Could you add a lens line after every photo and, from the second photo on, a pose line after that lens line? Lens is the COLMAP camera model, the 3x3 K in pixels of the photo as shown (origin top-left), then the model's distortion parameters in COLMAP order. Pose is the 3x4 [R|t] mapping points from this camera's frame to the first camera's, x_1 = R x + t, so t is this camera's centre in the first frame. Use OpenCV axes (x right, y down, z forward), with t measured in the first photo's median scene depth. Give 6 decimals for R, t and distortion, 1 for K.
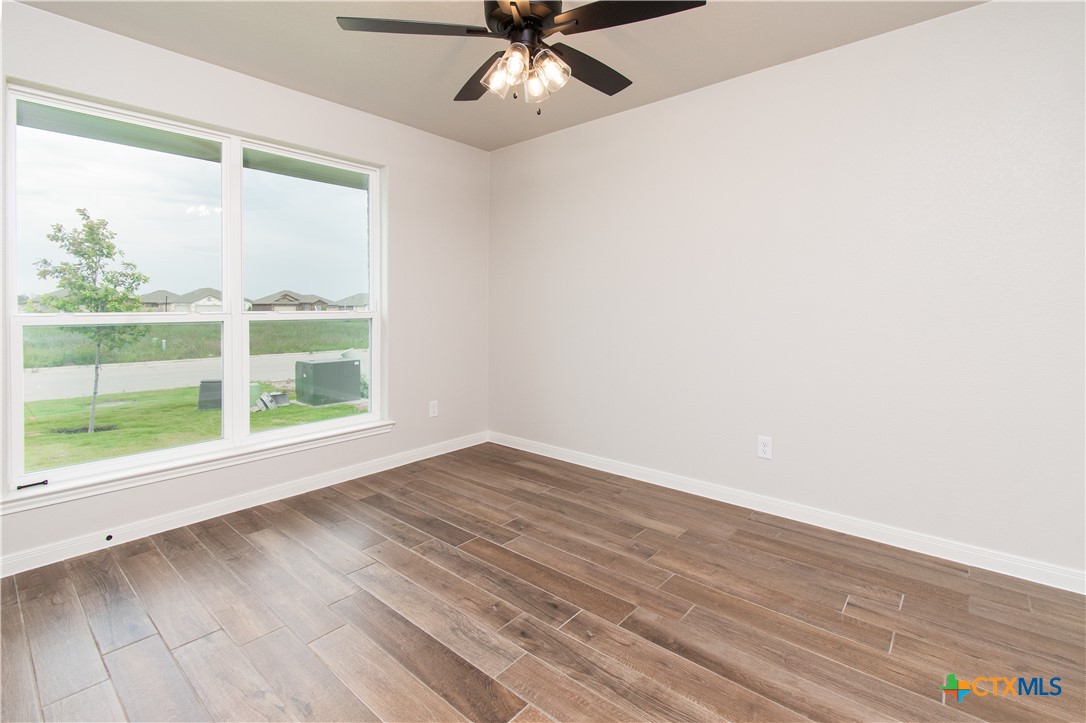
lens RADIAL K [[499.4, 0, 548.3], [0, 499.4, 309.6], [0, 0, 1]] dist [-0.000441, 0.000531]
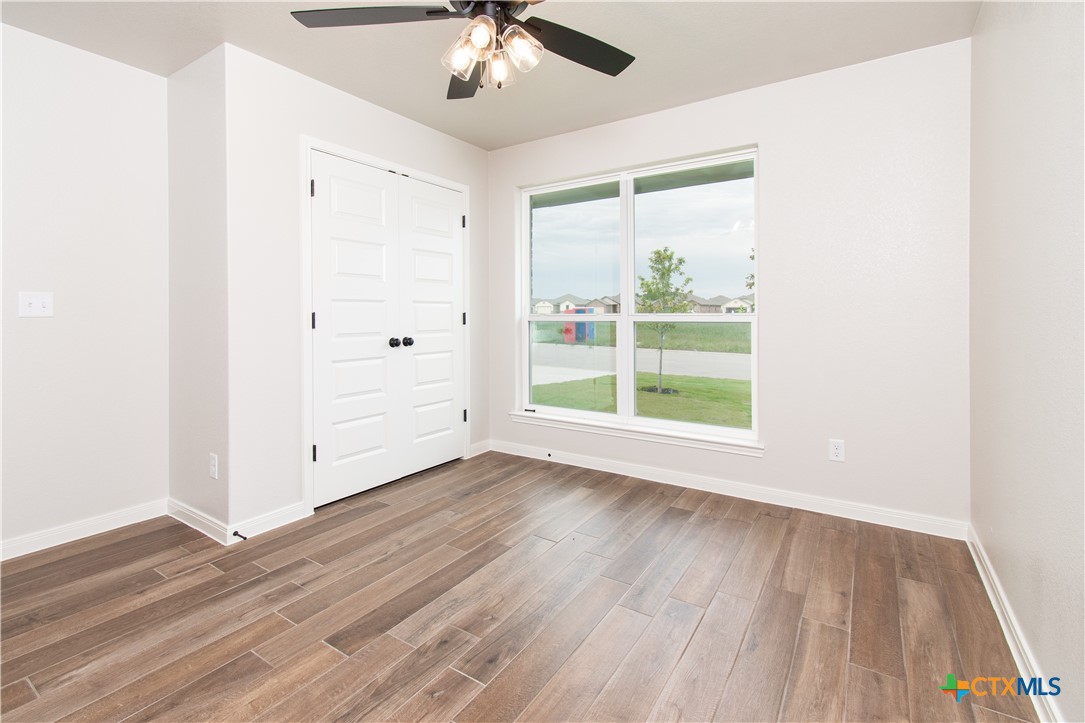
lens RADIAL K [[499.0, 0, 546.1], [0, 499.0, 308.8], [0, 0, 1]] dist [-0.000441, 0.000531]
pose [[0.122288, -0.002557, -0.992491, 0.900398], [-0.001871, 0.999994, -0.002807, -0.006187], [0.992493, 0.002200, 0.122282, 1.017820]]
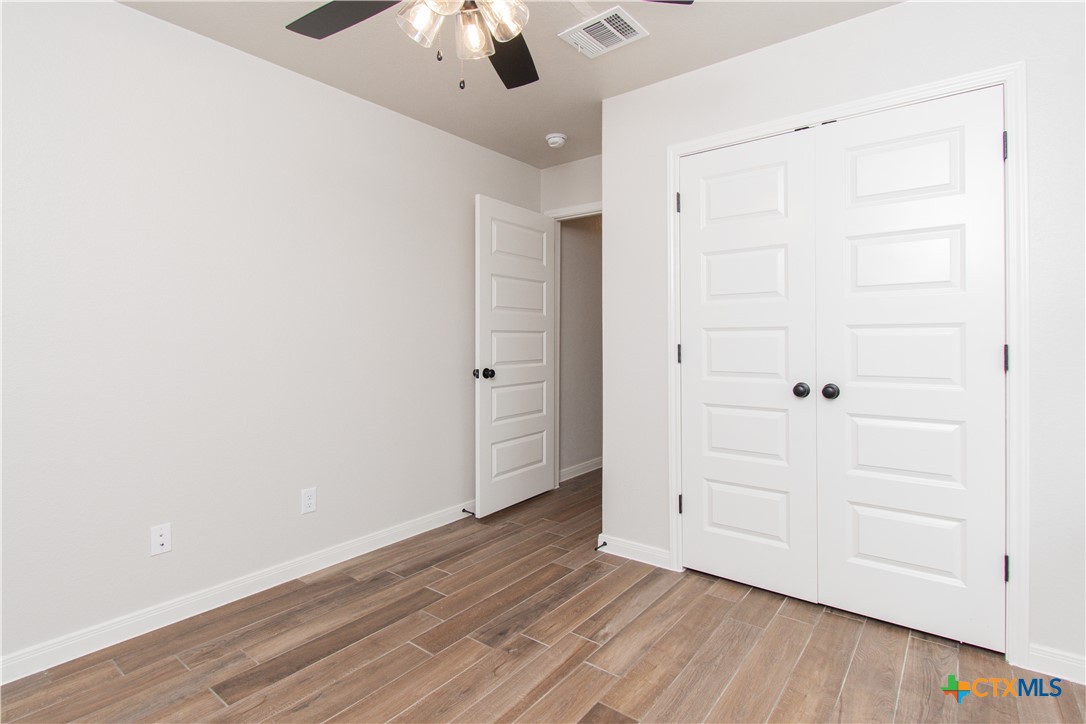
lens RADIAL K [[523.0, 0, 547.9], [0, 523.0, 354.7], [0, 0, 1]] dist [-0.001805, -0.000955]
pose [[-0.998551, 0.006207, -0.053459, -0.274849], [0.005028, 0.999742, 0.022148, -0.002815], [0.053583, 0.021847, -0.998324, 1.878069]]
